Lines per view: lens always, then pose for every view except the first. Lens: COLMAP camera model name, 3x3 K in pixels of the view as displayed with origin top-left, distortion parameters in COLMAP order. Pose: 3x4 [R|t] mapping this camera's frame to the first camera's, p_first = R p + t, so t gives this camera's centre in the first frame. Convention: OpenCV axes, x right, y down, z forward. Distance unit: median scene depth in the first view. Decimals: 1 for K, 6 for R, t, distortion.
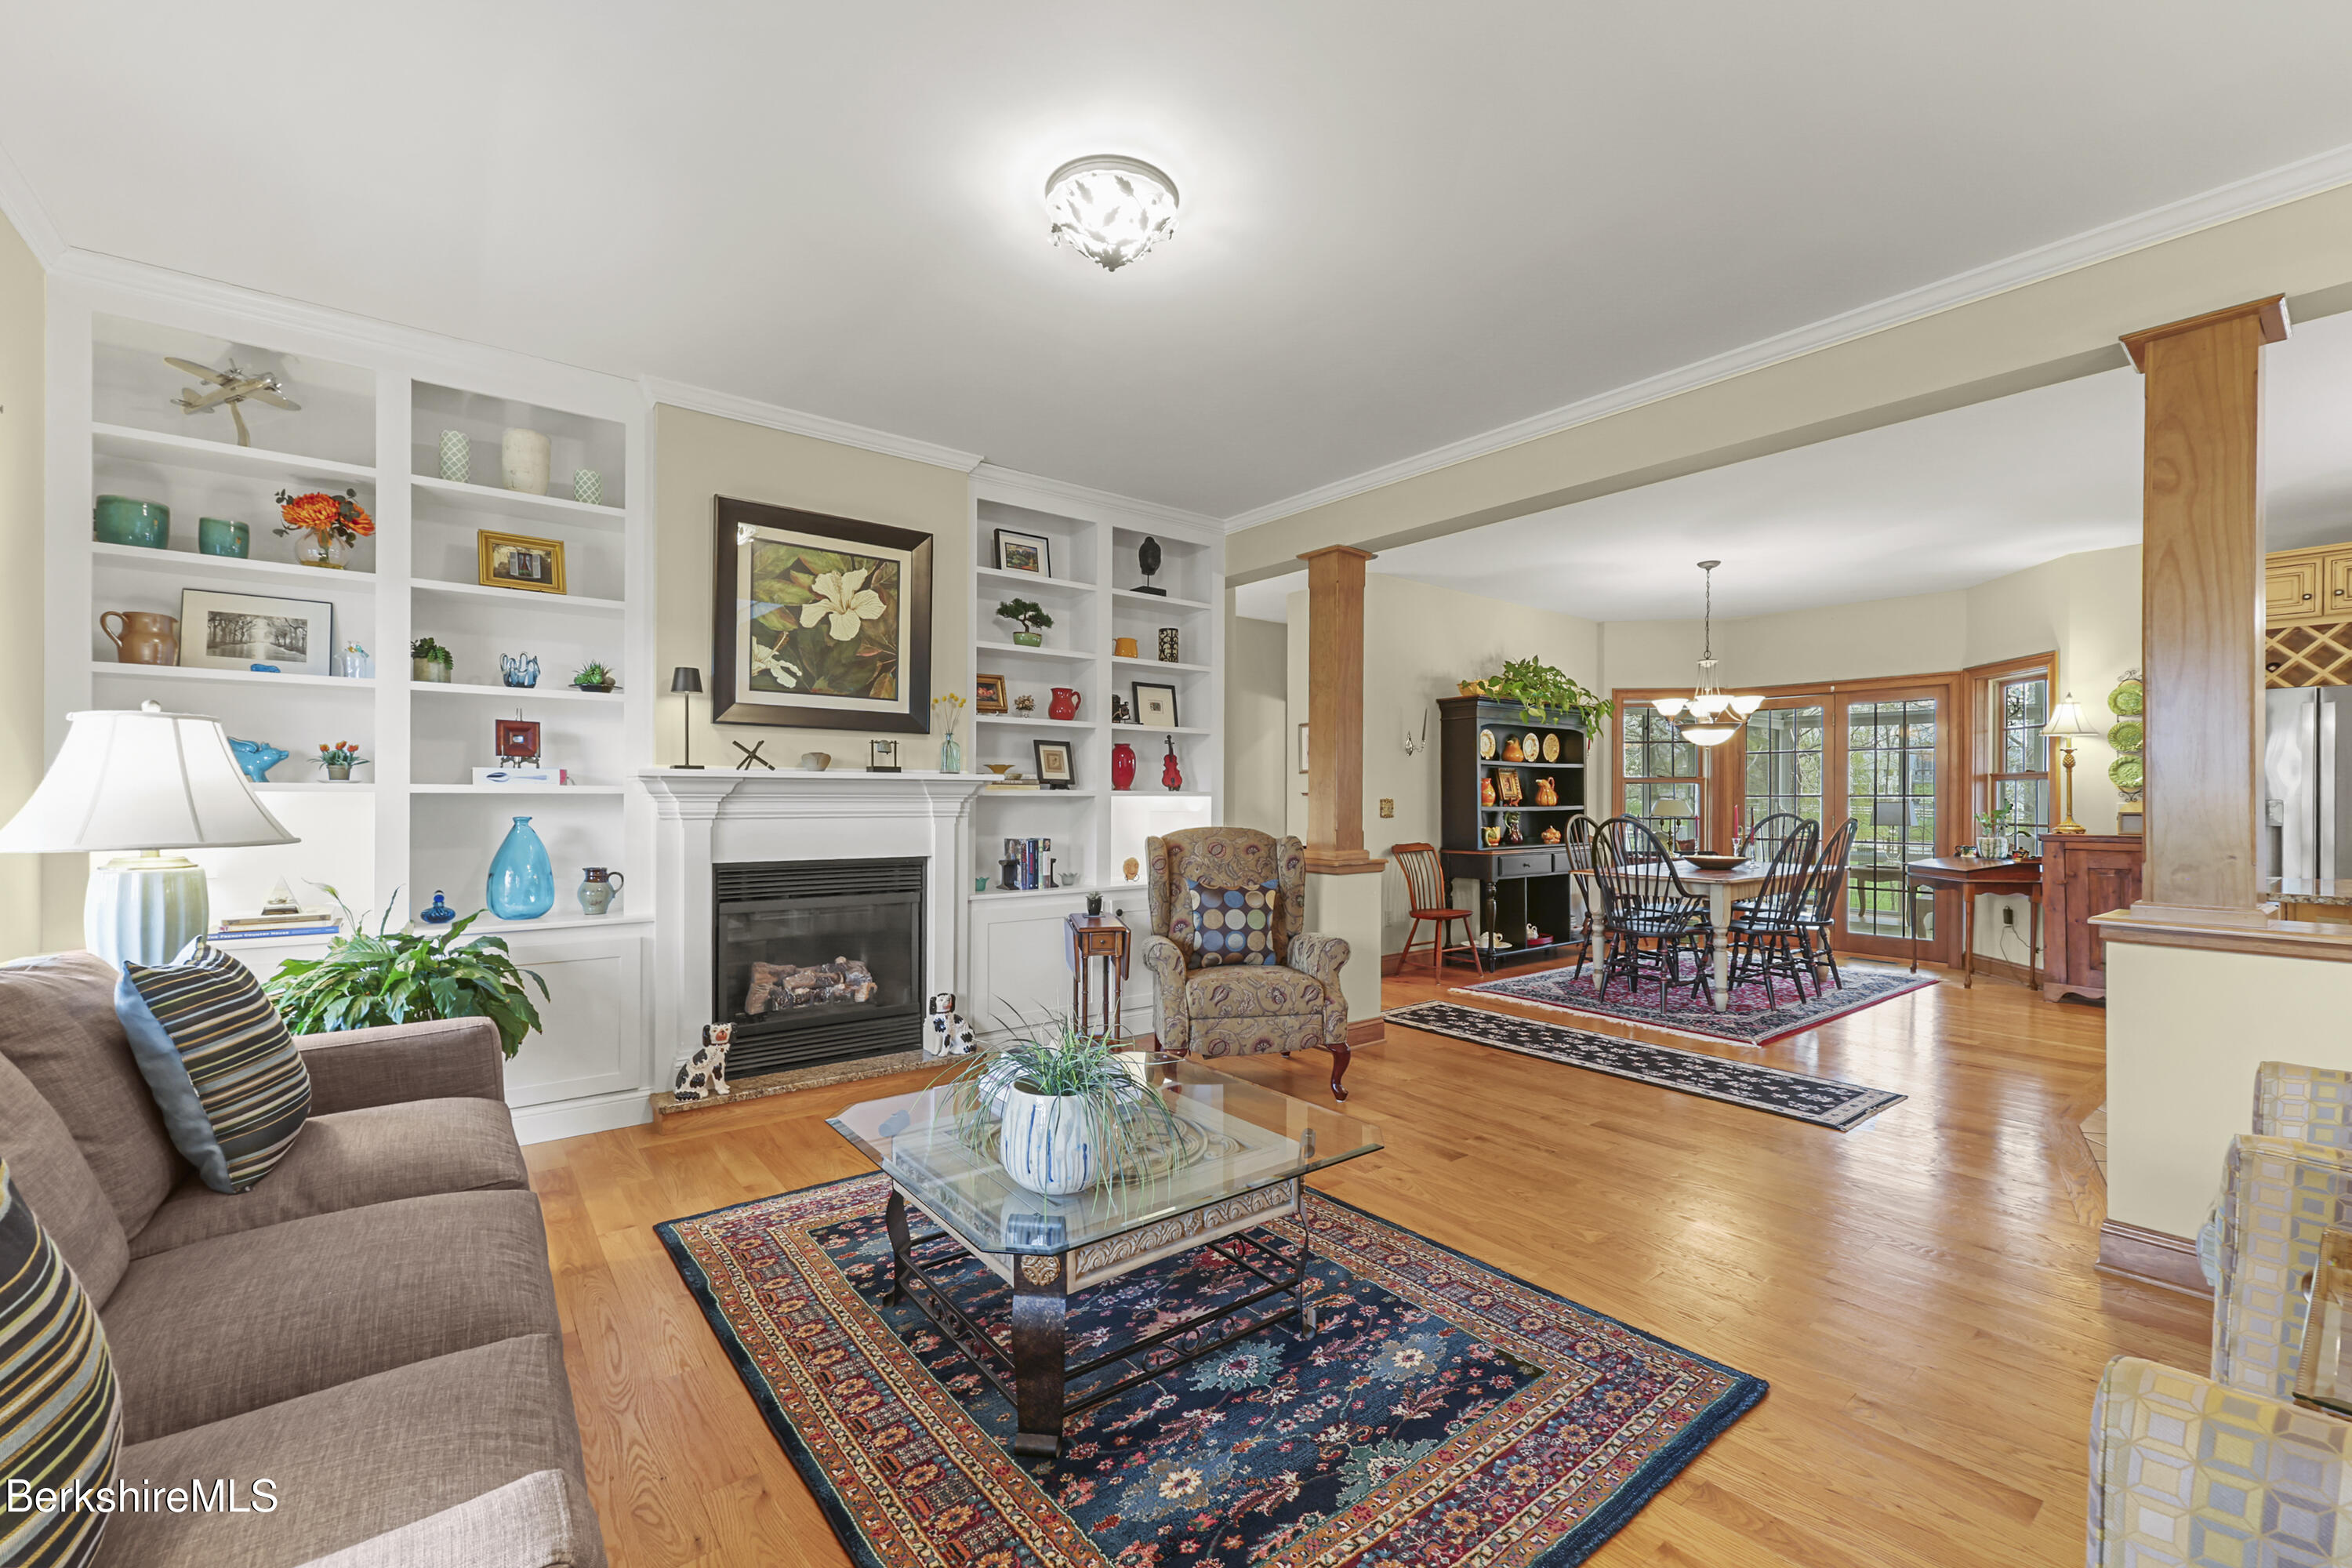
lens RADIAL K [[977.4, 0, 1193.3], [0, 977.4, 796.9], [0, 0, 1]] dist [0.001535, 0.000198]
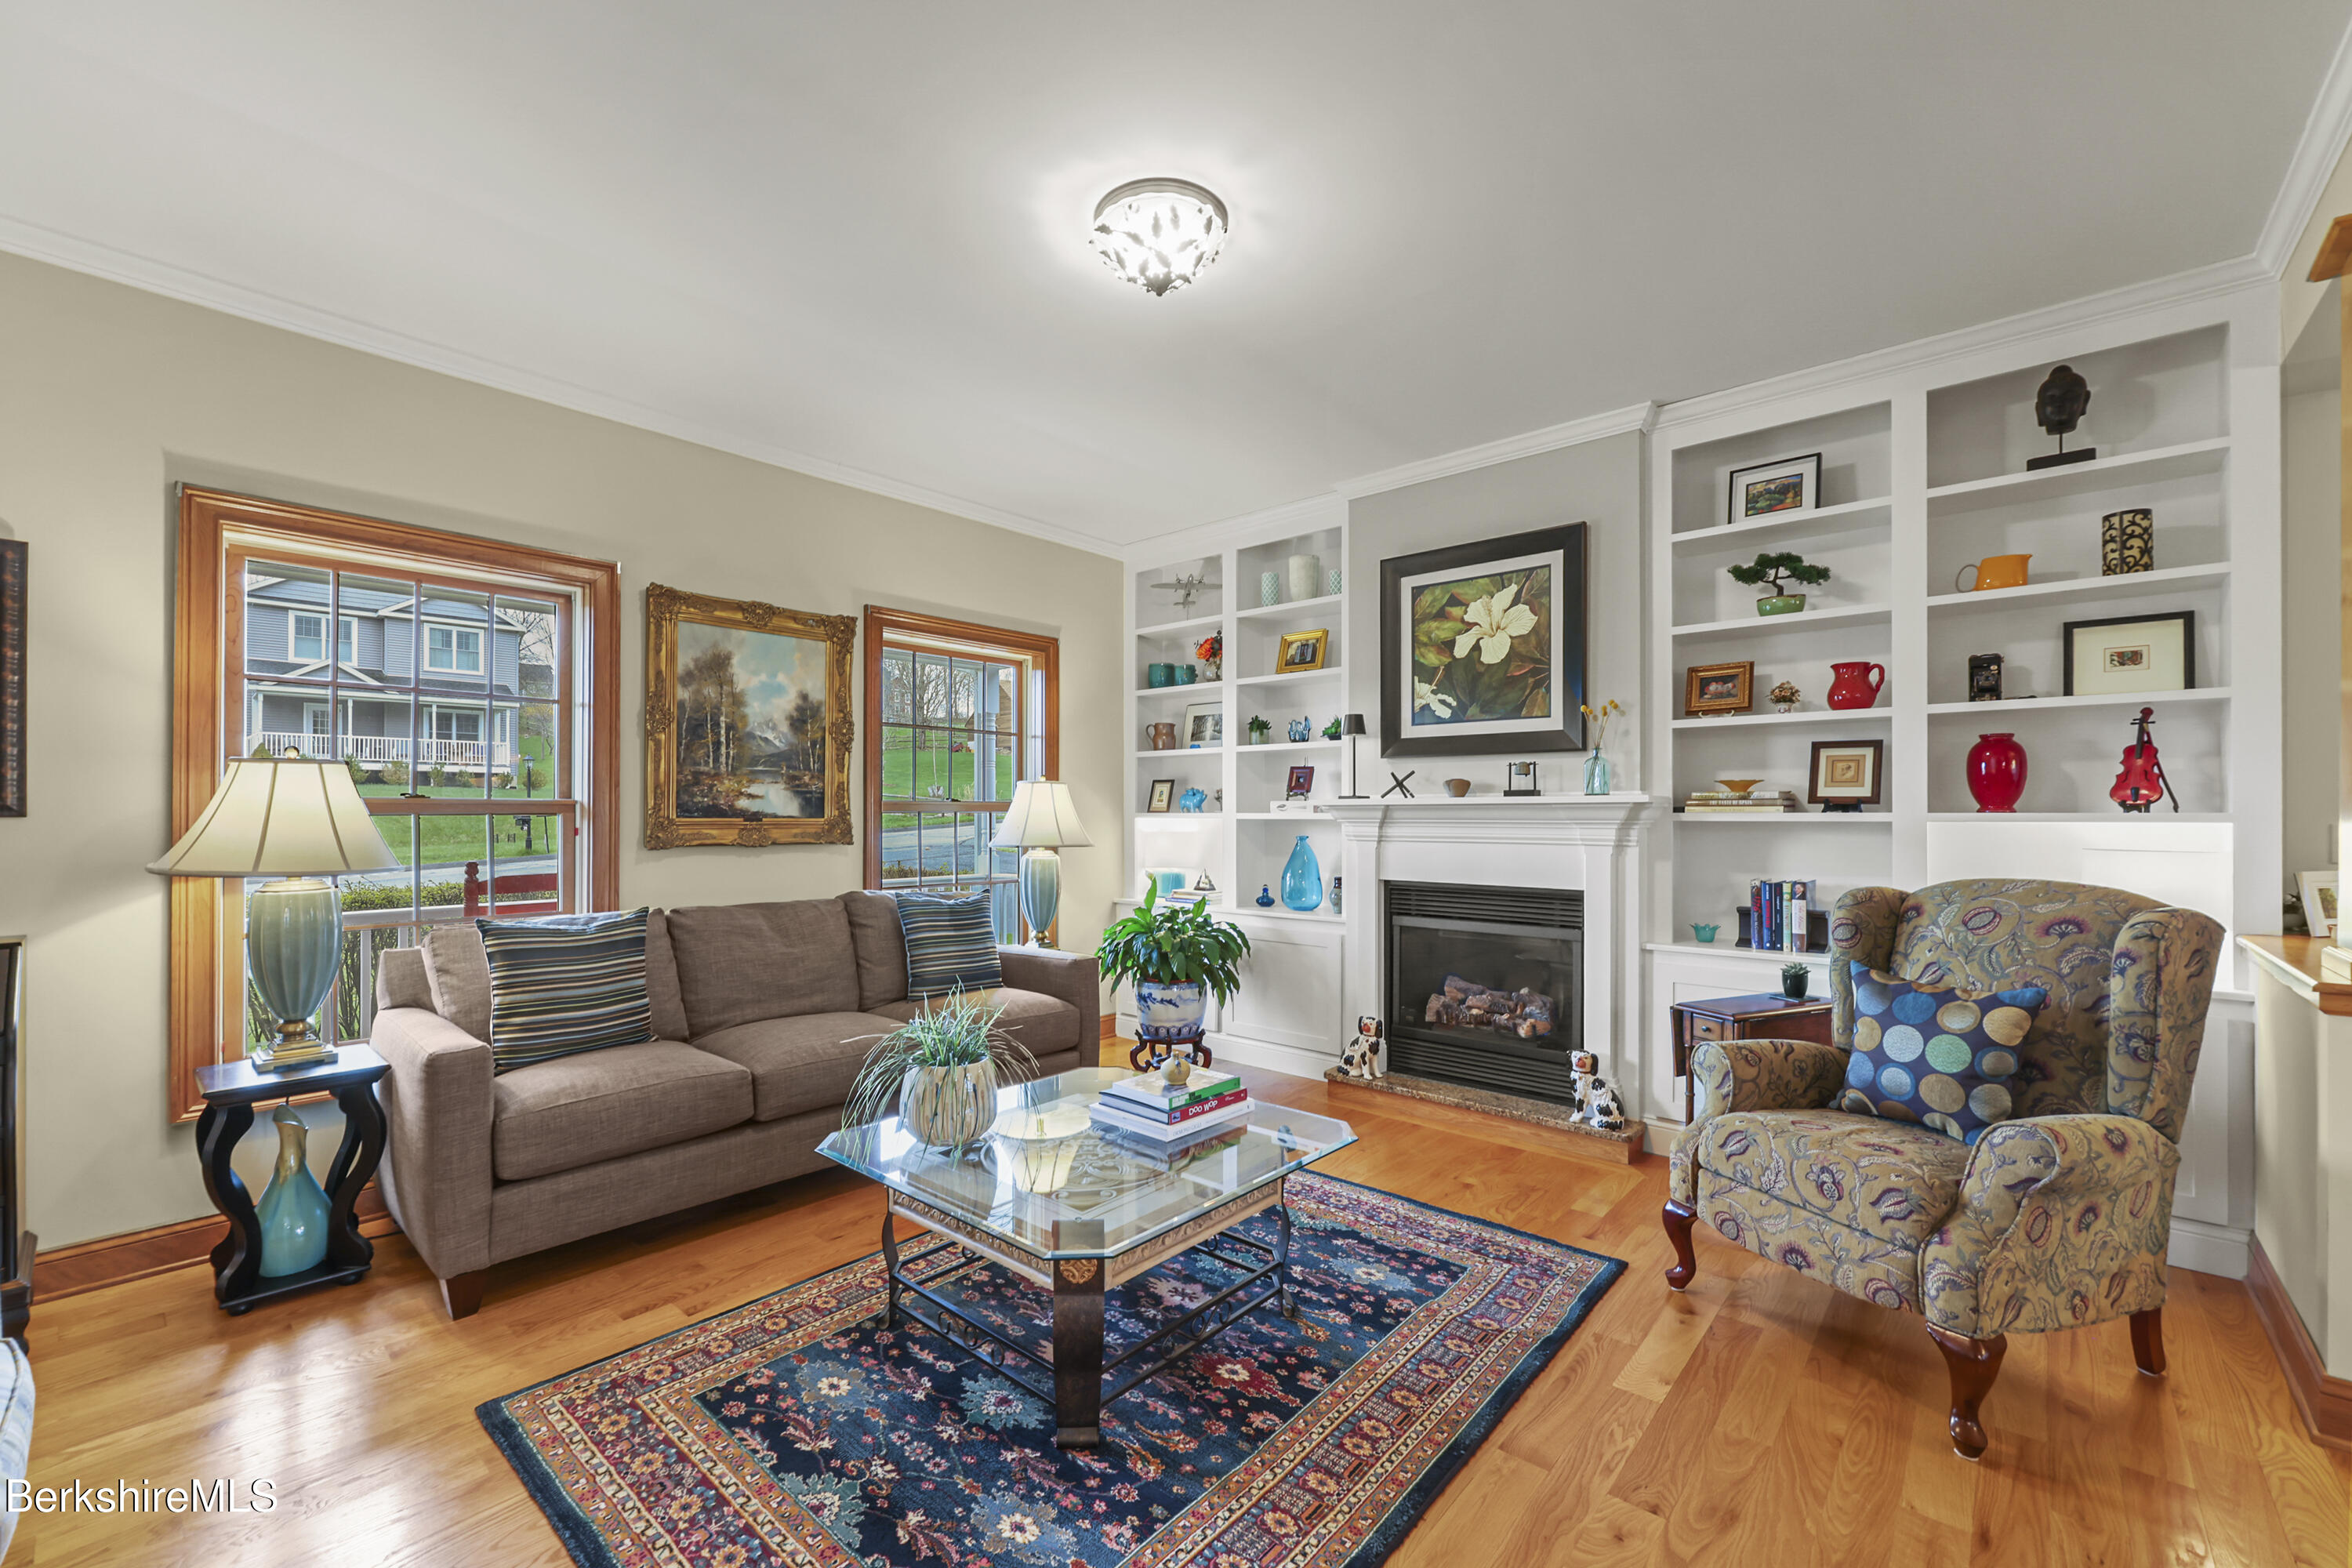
lens RADIAL K [[959.4, 0, 1183.8], [0, 959.4, 813.3], [0, 0, 1]] dist [-0.001123, -0.000055]
pose [[0.178507, -0.005676, -0.983922, 0.502484], [0.000182, 0.999984, -0.005735, -0.003328], [0.983939, 0.000844, 0.178505, 0.488868]]
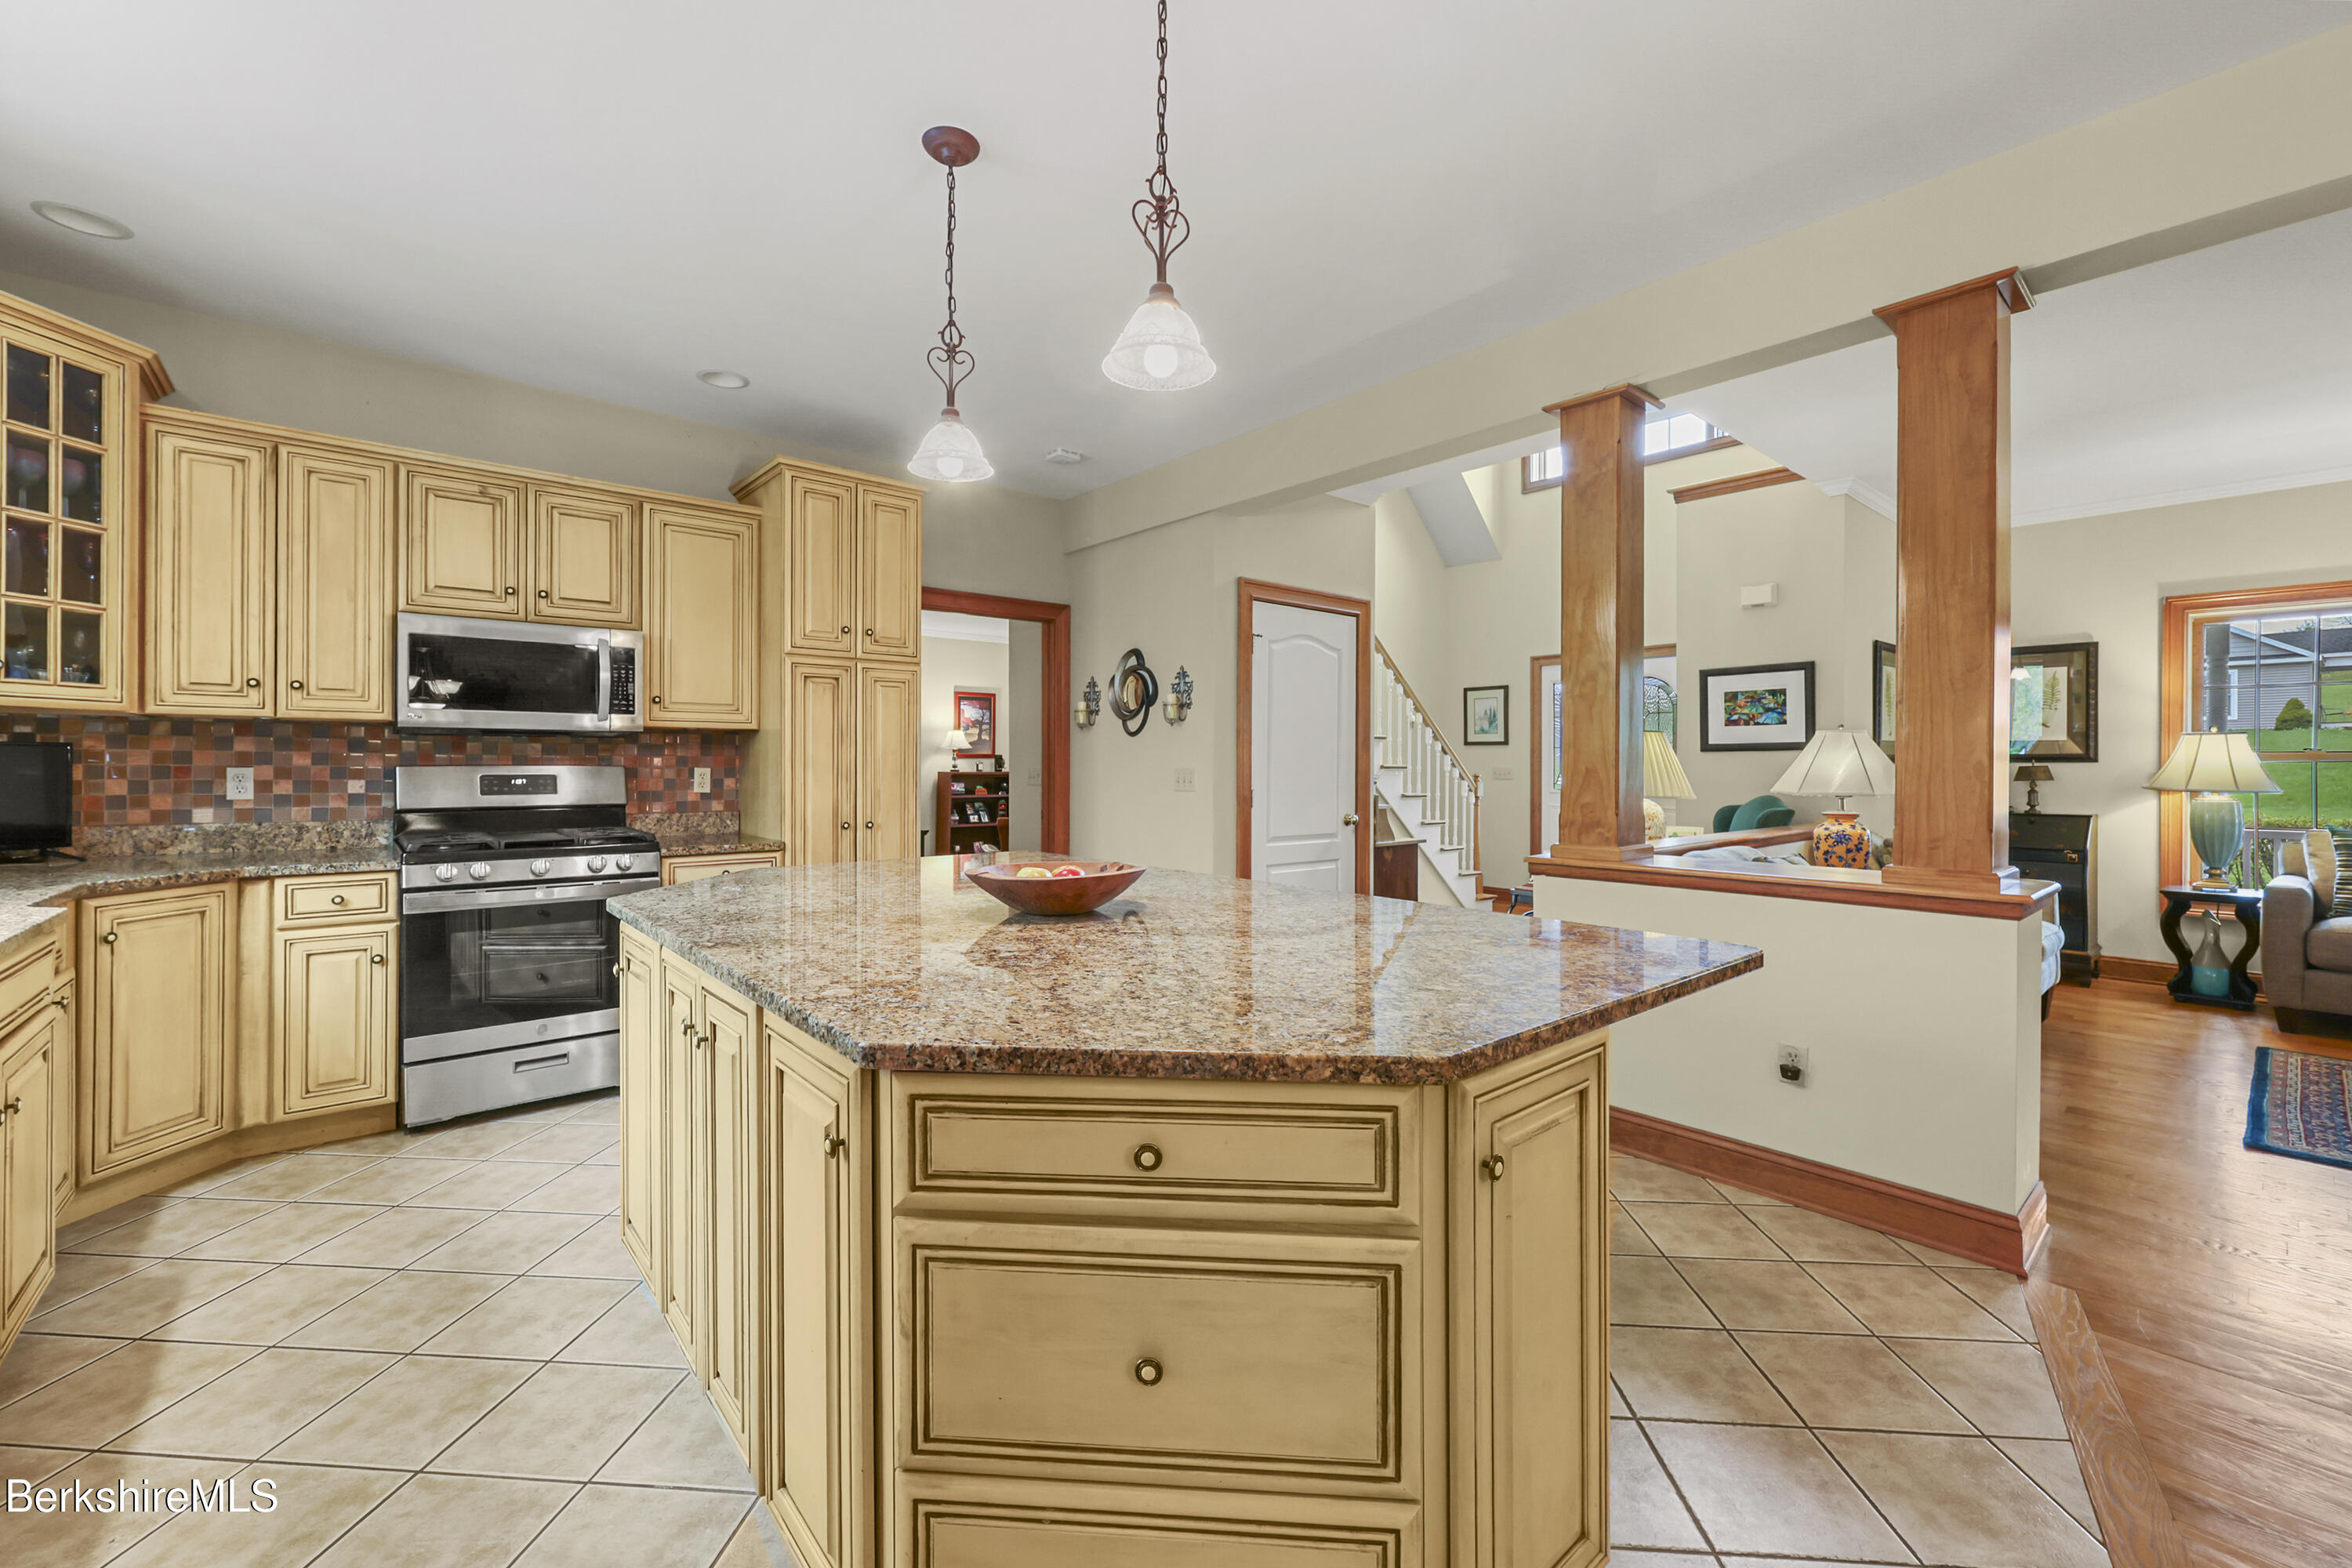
lens RADIAL K [[960.3, 0, 1175.3], [0, 960.3, 766.0], [0, 0, 1]] dist [-0.000261, 0.000068]
pose [[-0.999421, -0.006524, -0.033391, 1.102005], [-0.006653, 0.999971, 0.003751, 0.003616], [0.033365, 0.003971, -0.999435, 1.160409]]
